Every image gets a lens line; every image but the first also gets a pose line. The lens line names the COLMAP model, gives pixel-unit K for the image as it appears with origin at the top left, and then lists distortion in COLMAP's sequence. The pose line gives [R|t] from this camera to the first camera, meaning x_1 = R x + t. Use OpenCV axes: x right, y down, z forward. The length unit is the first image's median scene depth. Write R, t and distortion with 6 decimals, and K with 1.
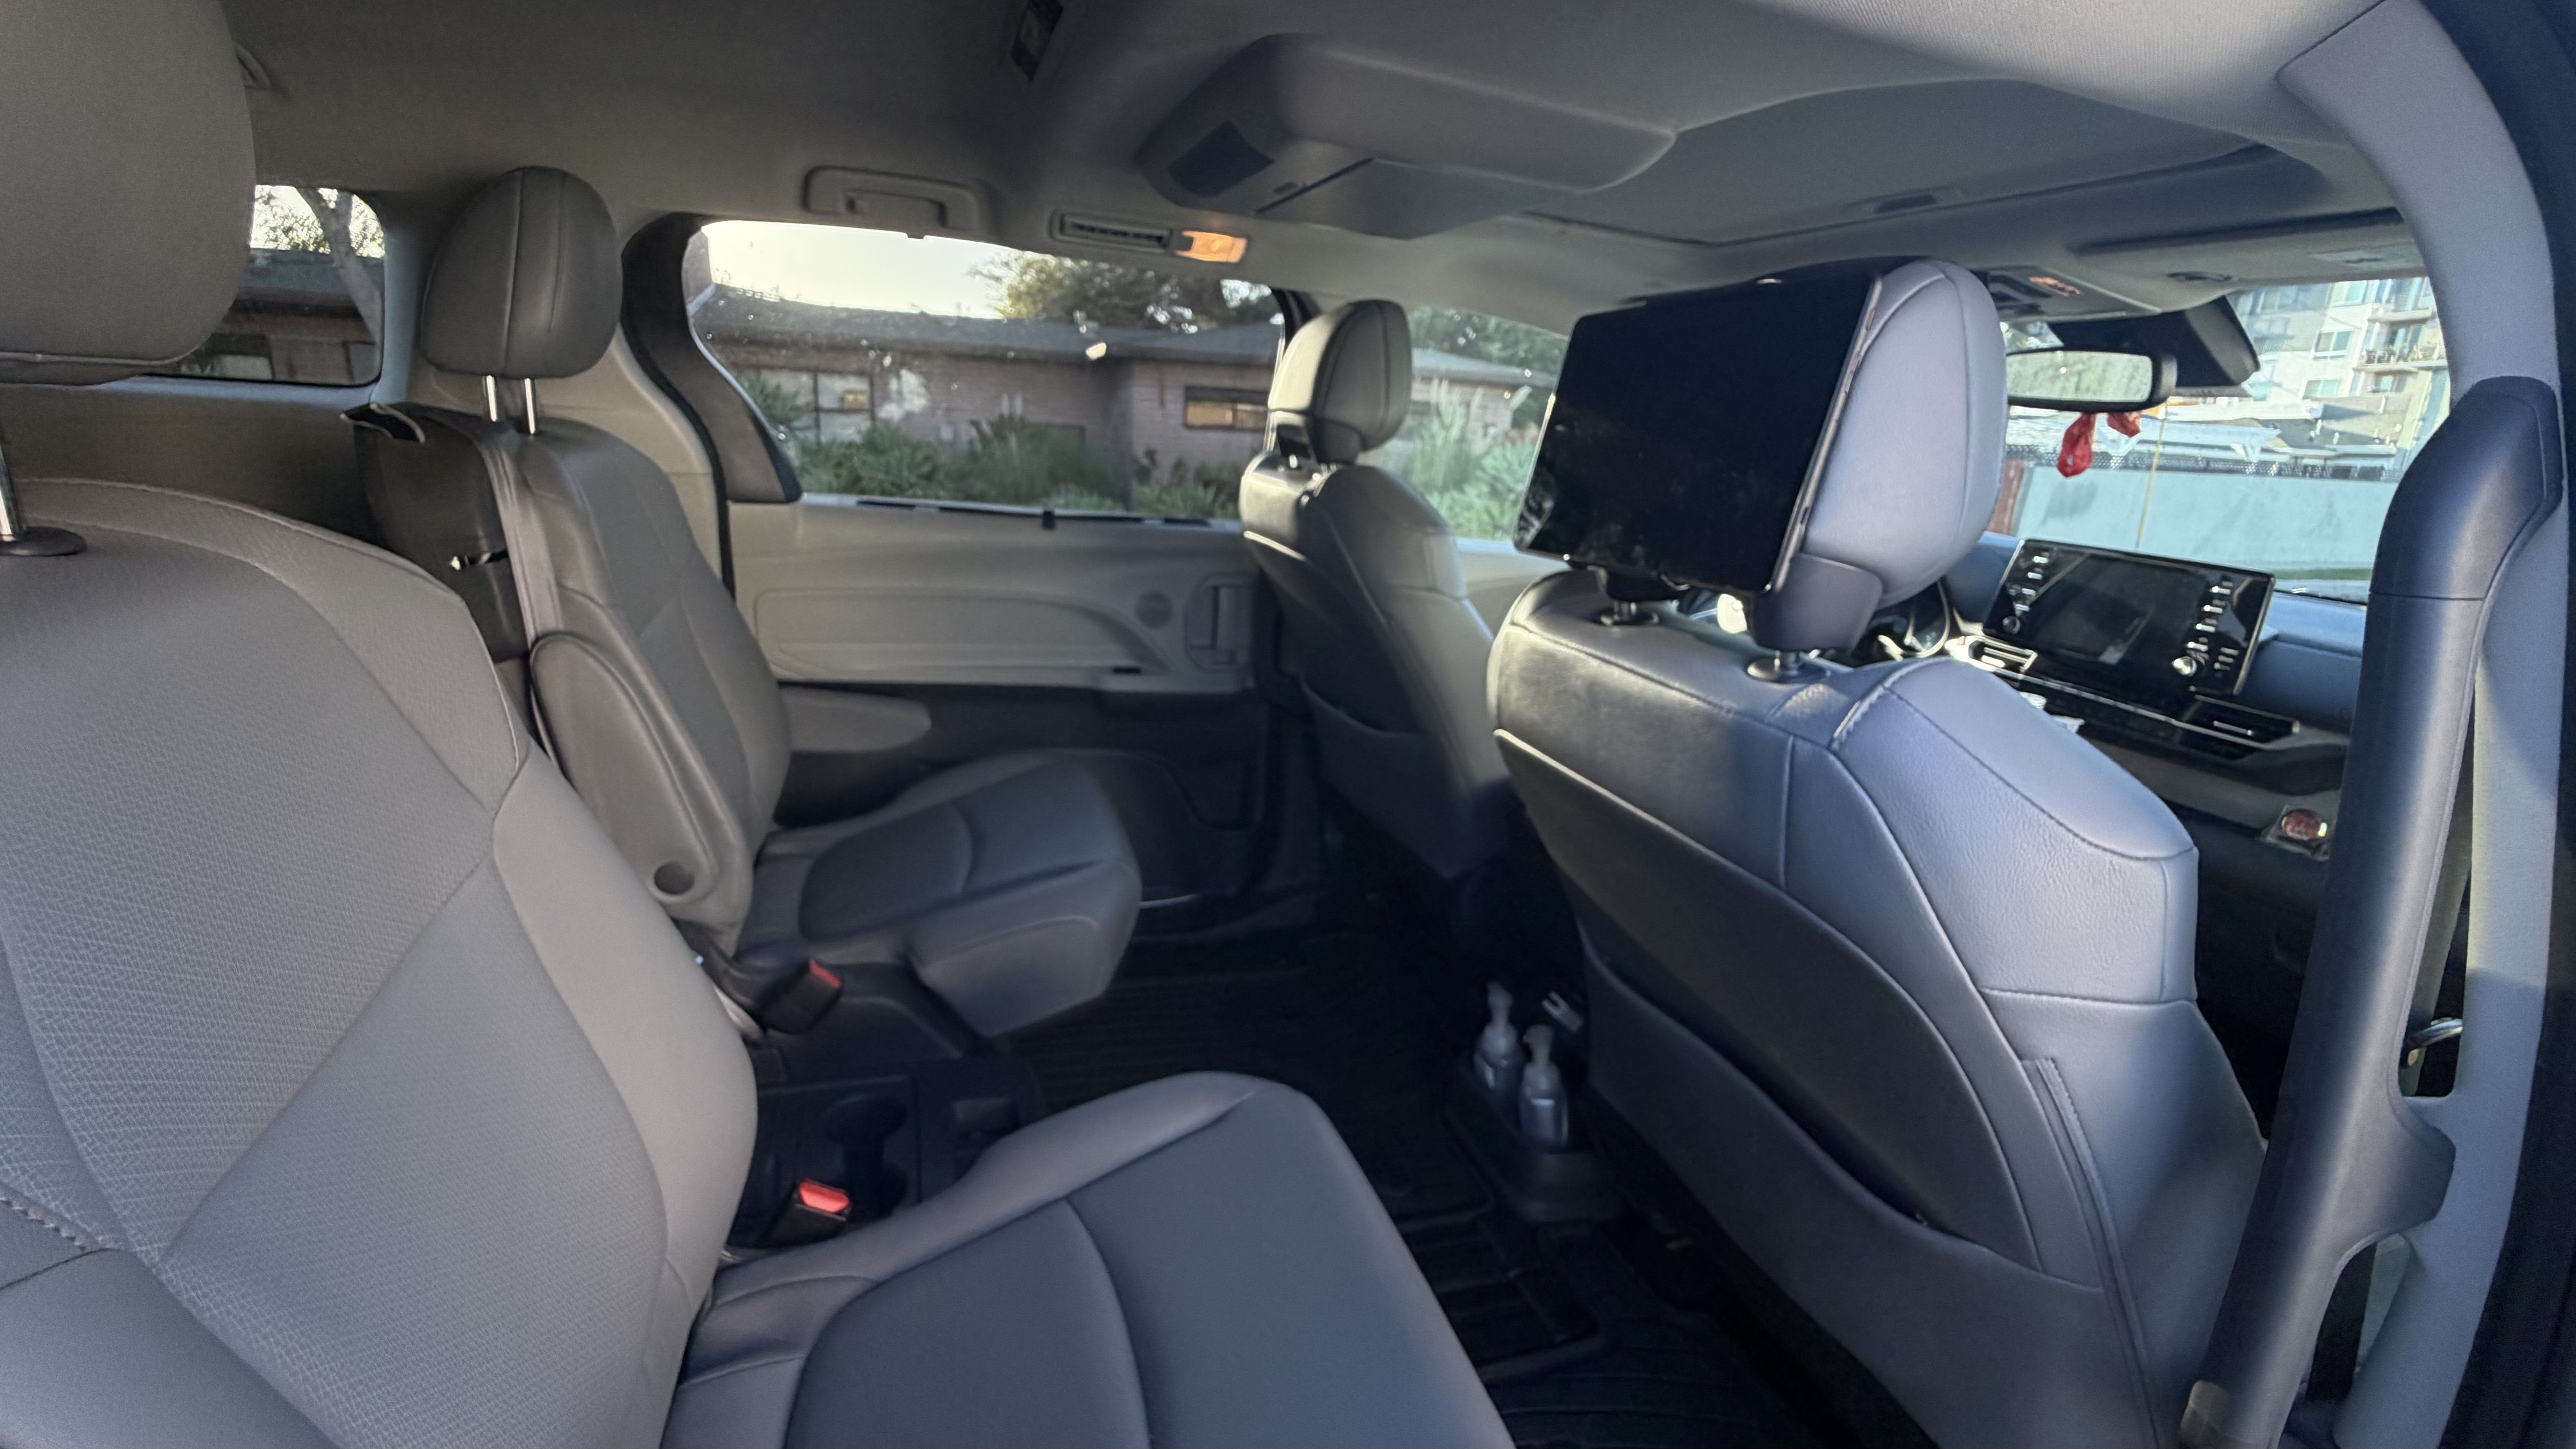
lens RADIAL K [[1038.5, 0, 1282.1], [0, 1038.5, 723.0], [0, 0, 1]] dist [-0.000424, 0.000047]
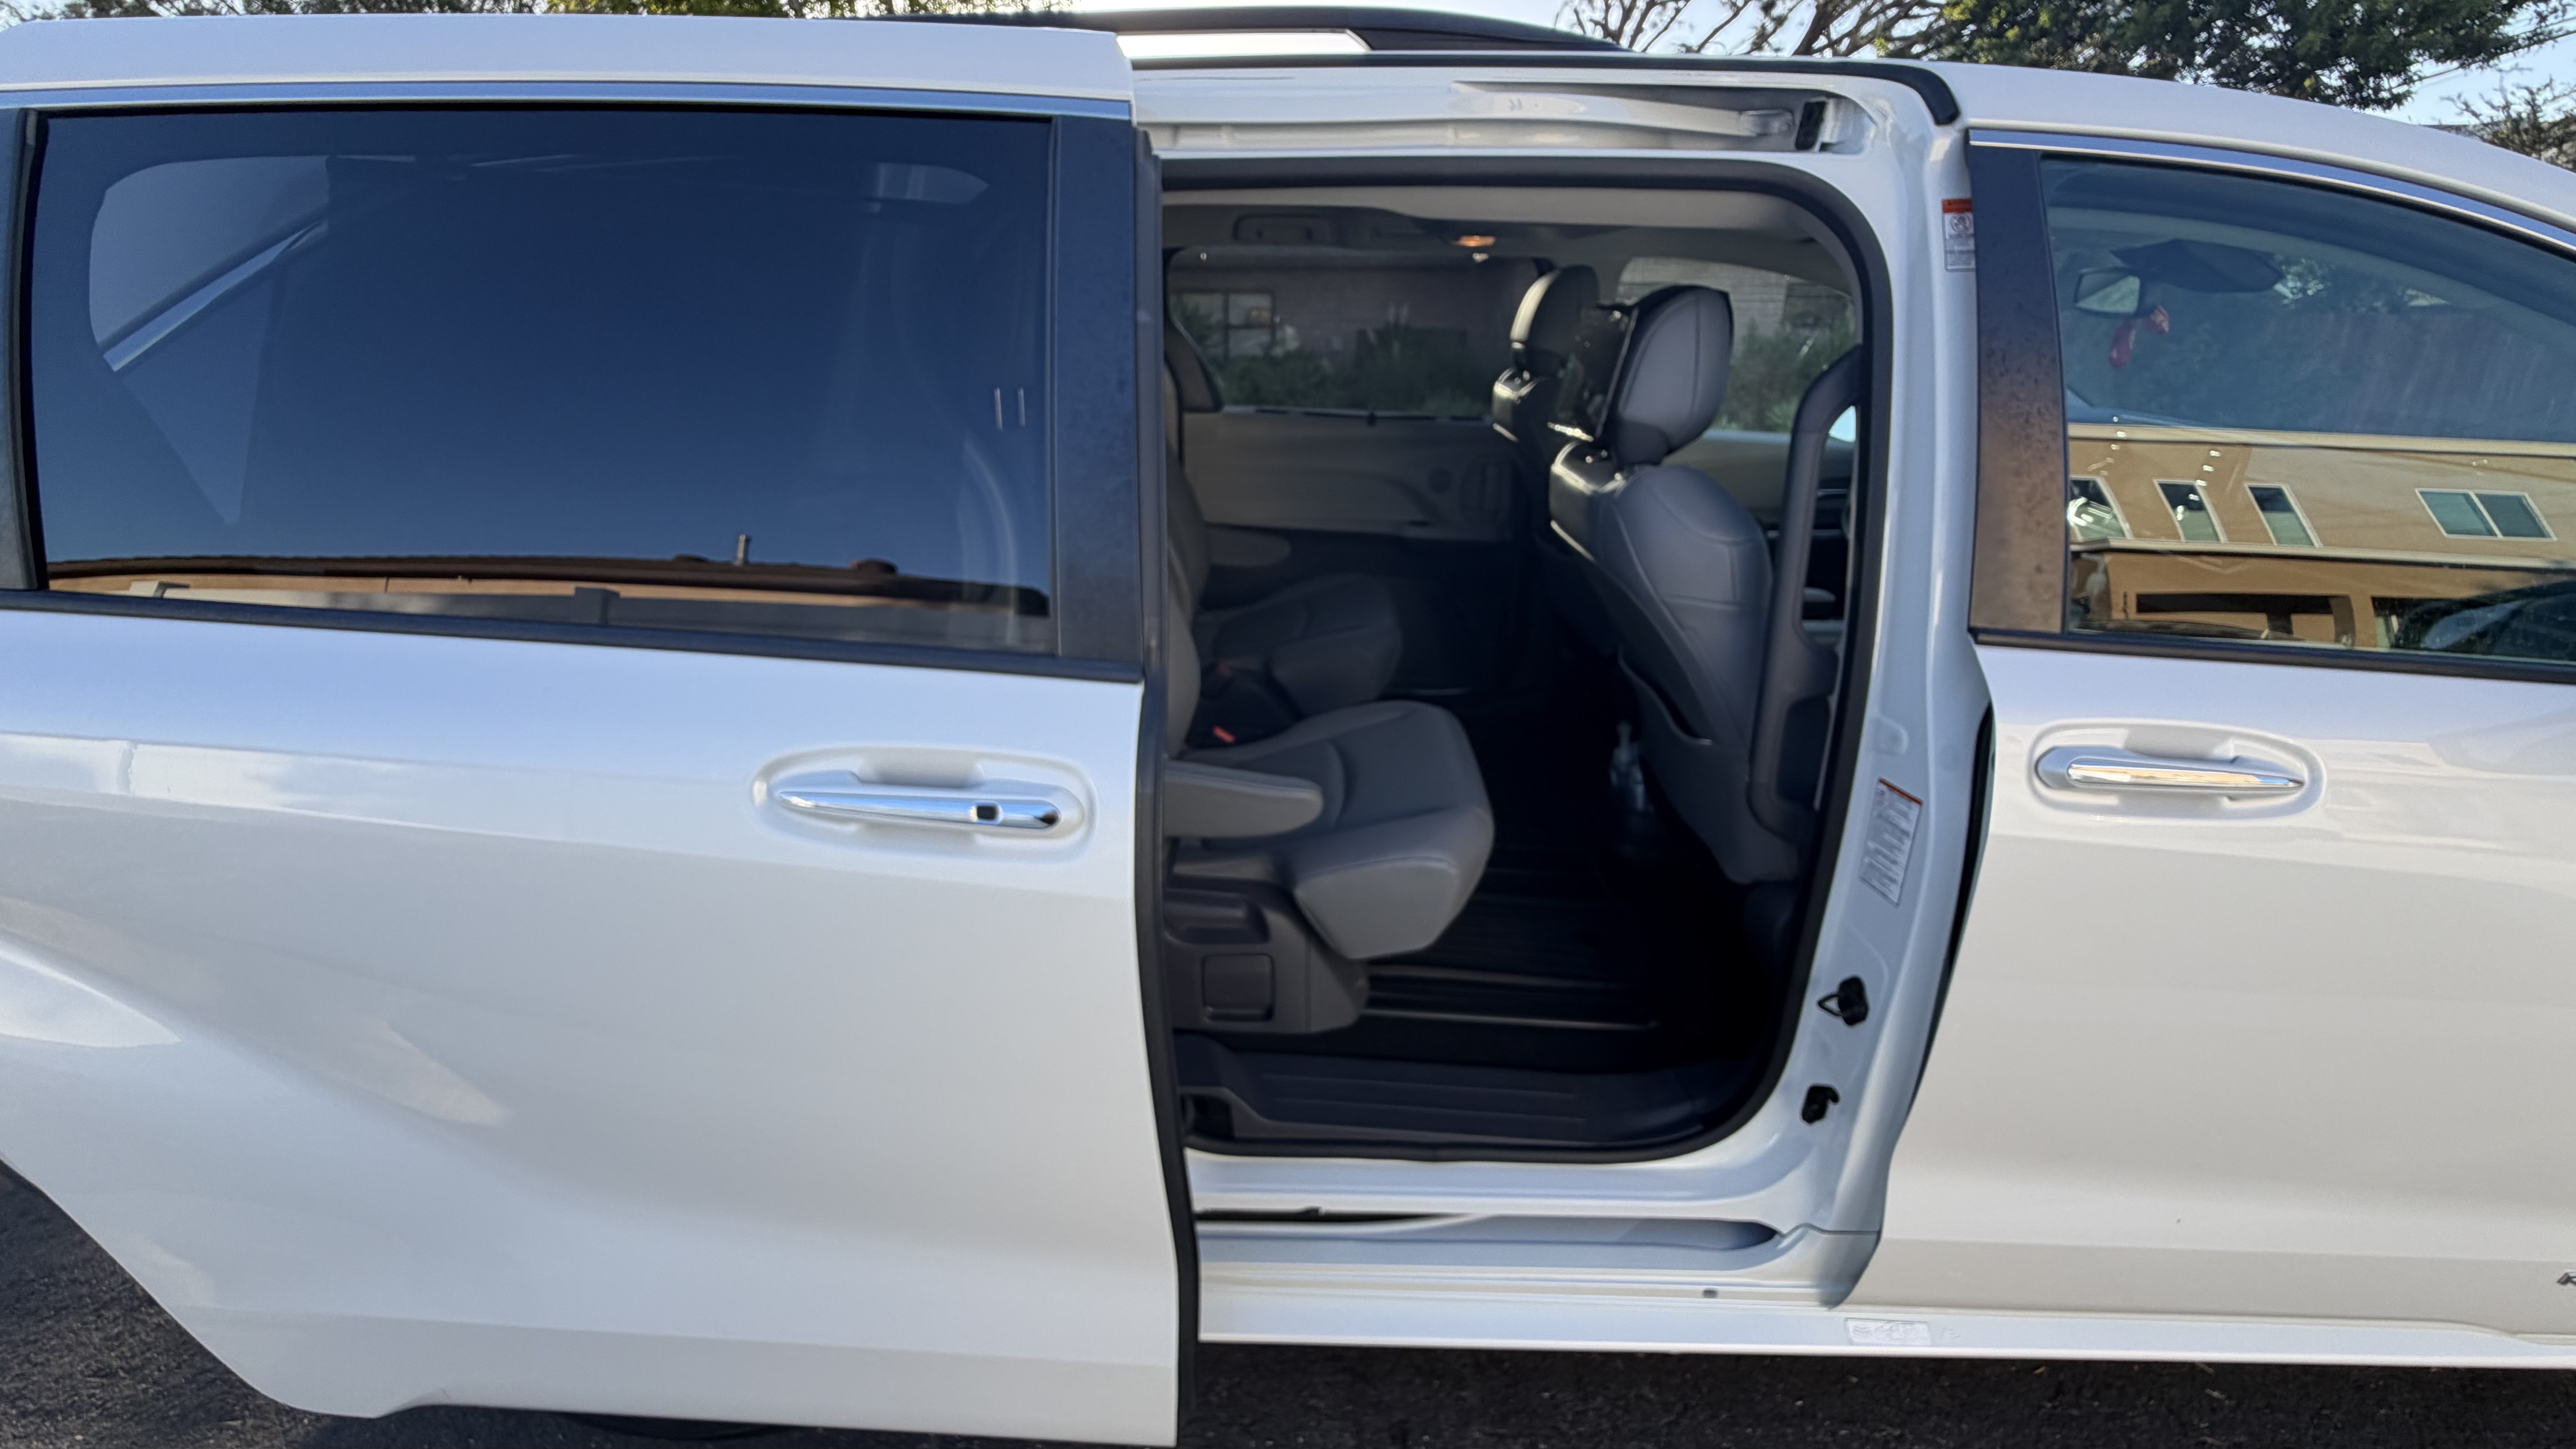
lens RADIAL K [[1043.6, 0, 1276.8], [0, 1043.6, 722.8], [0, 0, 1]] dist [-0.000707, 0.000326]
pose [[0.934931, 0.080072, -0.345677, 0.212553], [-0.050319, 0.994279, 0.094216, 0.110759], [0.351243, -0.070692, 0.933612, -0.512873]]
